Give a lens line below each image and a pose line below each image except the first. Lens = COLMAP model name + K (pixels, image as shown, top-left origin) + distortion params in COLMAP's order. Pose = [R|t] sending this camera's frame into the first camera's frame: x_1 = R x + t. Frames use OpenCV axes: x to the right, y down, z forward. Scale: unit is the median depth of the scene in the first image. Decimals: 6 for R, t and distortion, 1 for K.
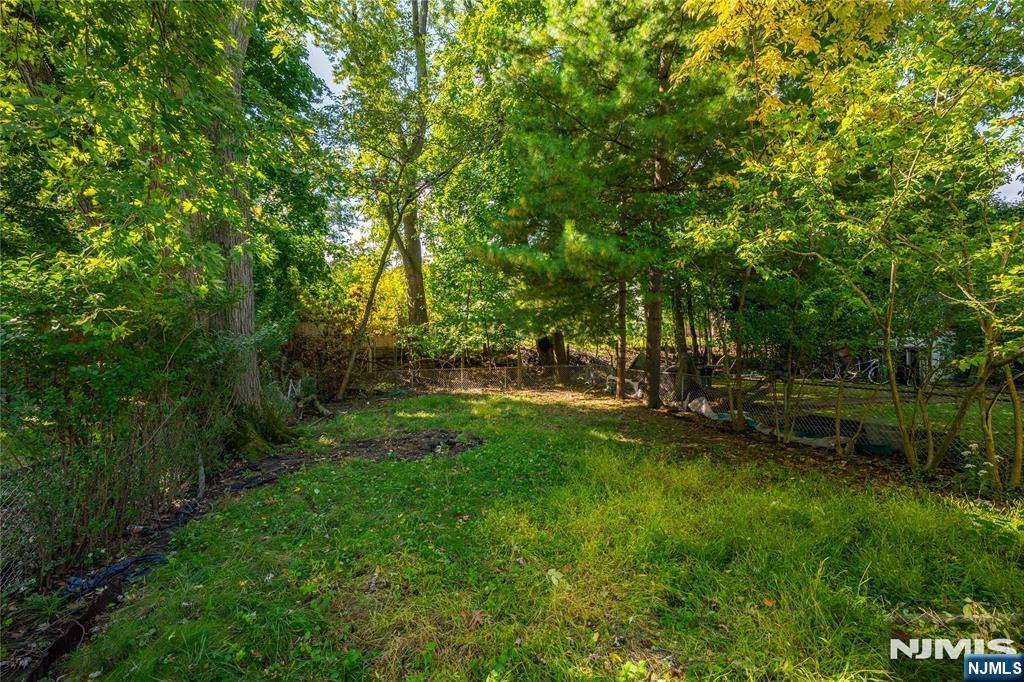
lens RADIAL K [[406.0, 0, 508.8], [0, 406.0, 336.1], [0, 0, 1]] dist [0.000739, -0.000053]
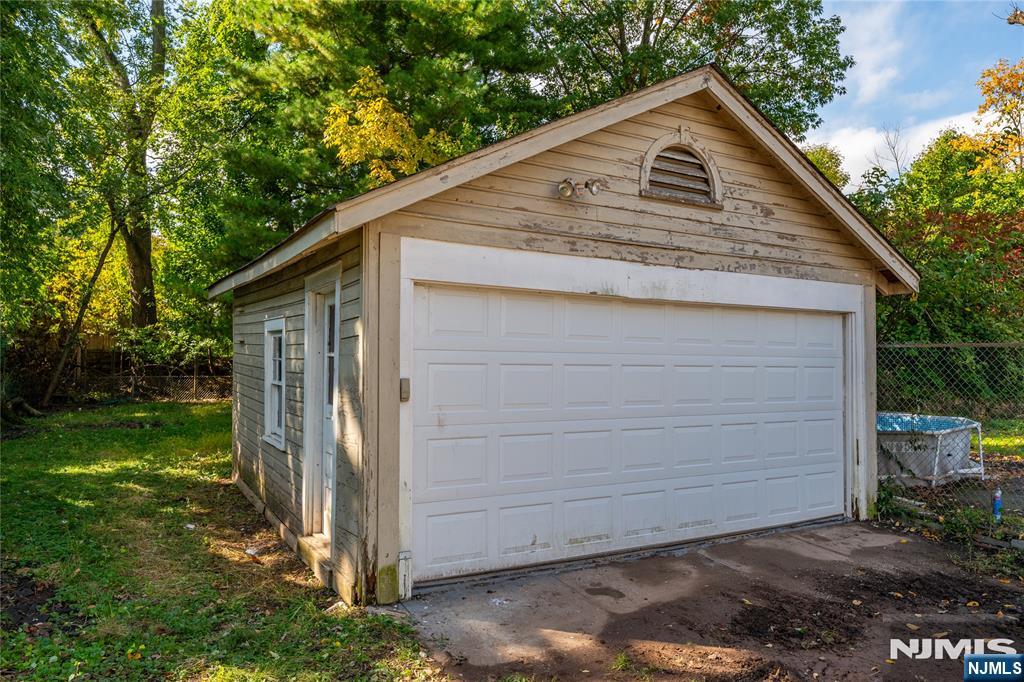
lens RADIAL K [[680.4, 0, 489.1], [0, 680.4, 354.2], [0, 0, 1]] dist [0.001417, -0.002140]
pose [[0.970436, 0.035846, 0.238683, 0.146486], [-0.040078, 0.999113, 0.012900, -0.015068], [-0.238009, -0.022084, 0.971012, -0.580391]]
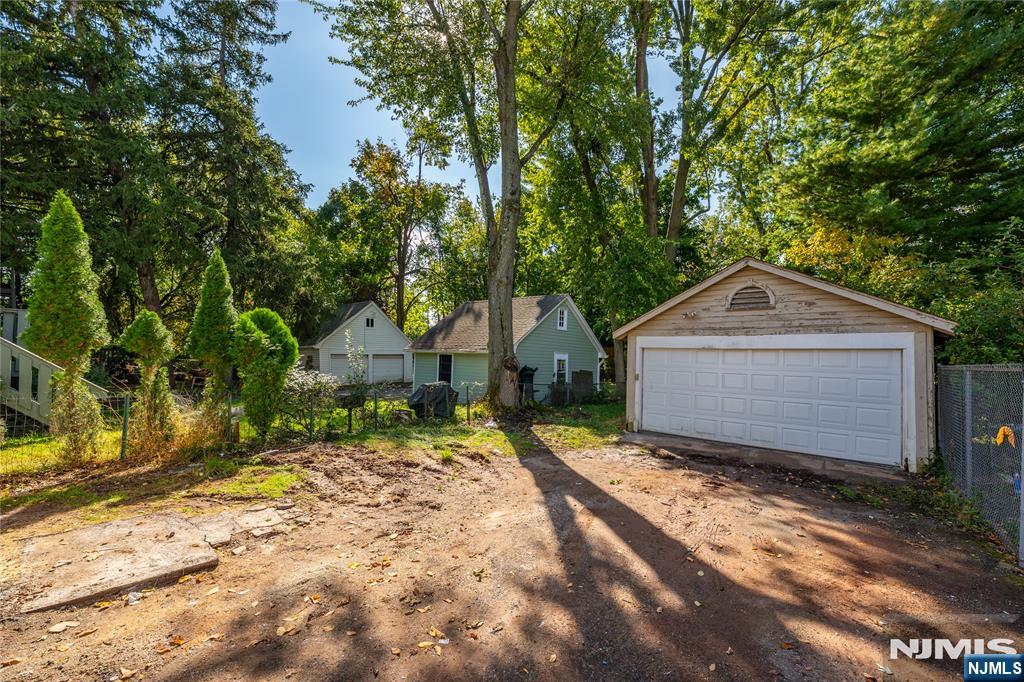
lens RADIAL K [[406.0, 0, 518.9], [0, 406.0, 355.9], [0, 0, 1]] dist [0.000739, -0.000053]
pose [[0.556254, 0.032097, -0.830393, 0.641664], [-0.016356, 0.999483, 0.027676, -0.044580], [0.830852, -0.001813, 0.556491, -0.825170]]
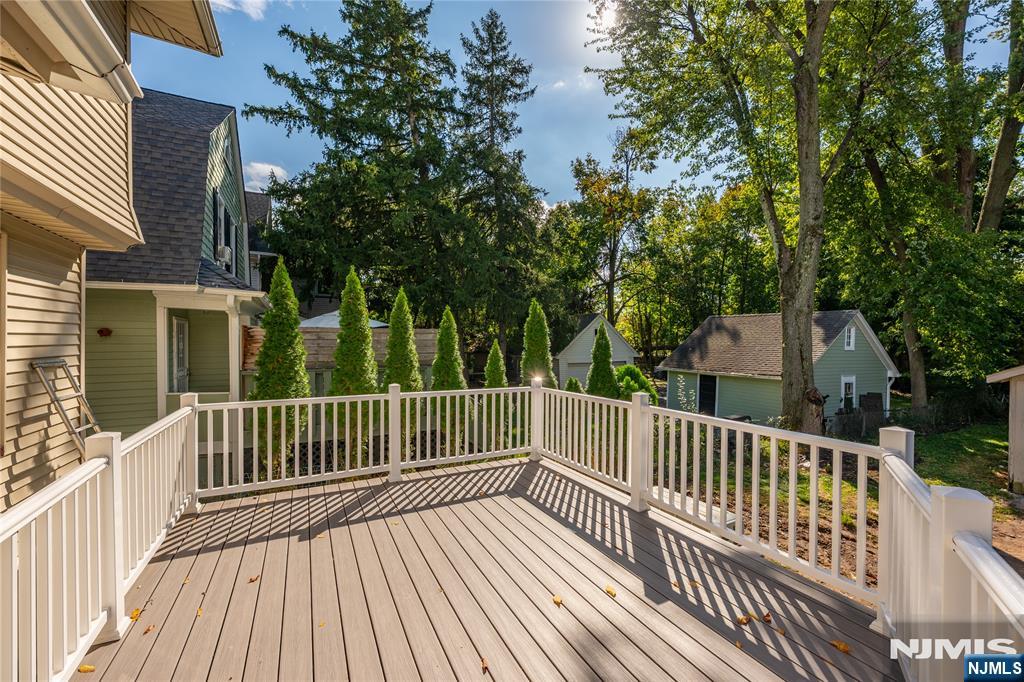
lens RADIAL K [[406.0, 0, 514.5], [0, 406.0, 340.8], [0, 0, 1]] dist [0.000739, -0.000053]
pose [[0.194066, 0.027660, -0.980598, 0.604234], [0.005965, 0.999551, 0.029375, -0.140070], [0.980970, -0.011550, 0.193814, -1.100574]]
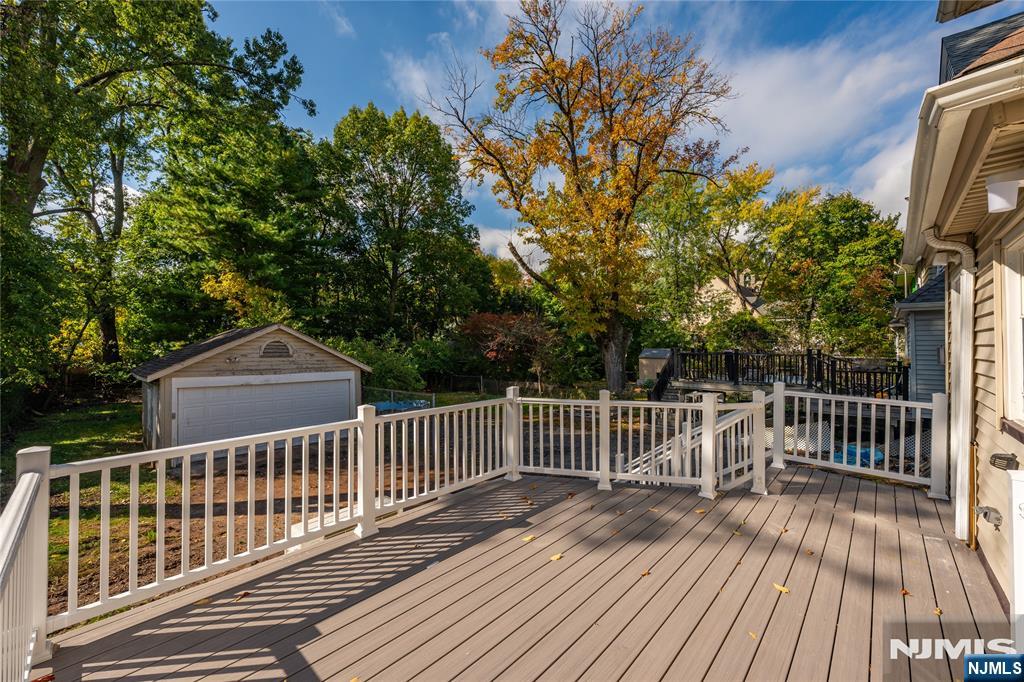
lens RADIAL K [[406.0, 0, 507.9], [0, 406.0, 341.6], [0, 0, 1]] dist [0.000739, -0.000053]
pose [[0.862911, 0.027265, 0.504620, 0.329926], [-0.026210, 0.999614, -0.009190, -0.136820], [-0.504676, -0.005296, 0.863292, -1.213620]]
